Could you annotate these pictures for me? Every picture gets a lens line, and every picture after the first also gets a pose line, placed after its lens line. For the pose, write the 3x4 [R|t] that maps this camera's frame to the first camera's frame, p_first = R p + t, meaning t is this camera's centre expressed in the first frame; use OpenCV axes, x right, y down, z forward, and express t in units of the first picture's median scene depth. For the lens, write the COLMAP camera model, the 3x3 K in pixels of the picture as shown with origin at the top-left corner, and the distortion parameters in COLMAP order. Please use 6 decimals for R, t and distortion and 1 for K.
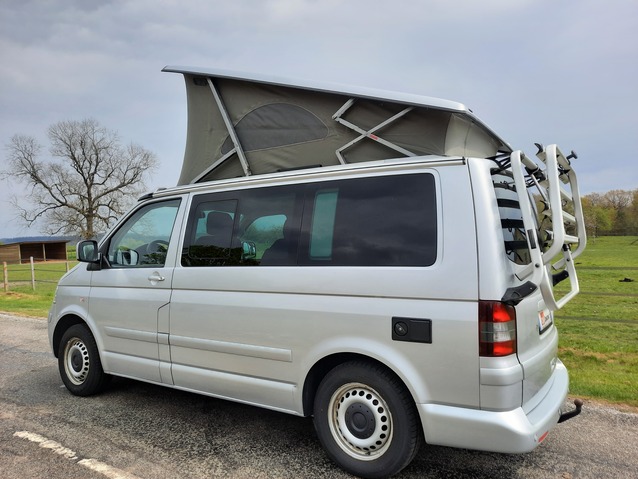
lens RADIAL K [[454.6, 0, 319.0], [0, 454.6, 239.5], [0, 0, 1]] dist [0.010499, -0.001441]
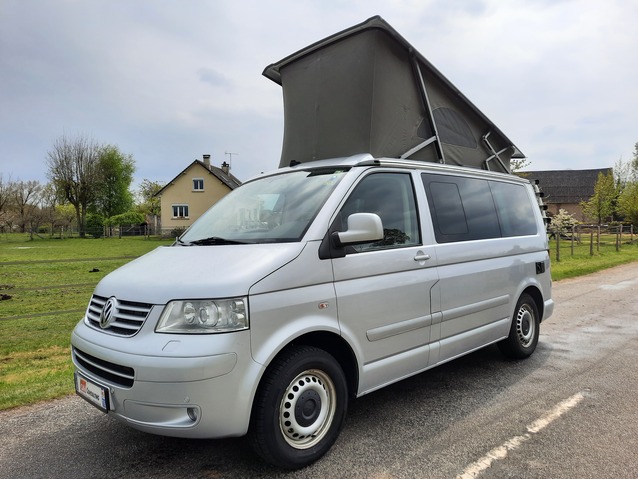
lens RADIAL K [[469.7, 0, 319.0], [0, 469.7, 239.5], [0, 0, 1]] dist [0.008853, 0.088400]
pose [[0.232745, -0.010015, 0.972486, -1.381896], [0.006043, 0.999943, 0.008852, 0.040471], [-0.972519, 0.003817, 0.232792, 1.015356]]
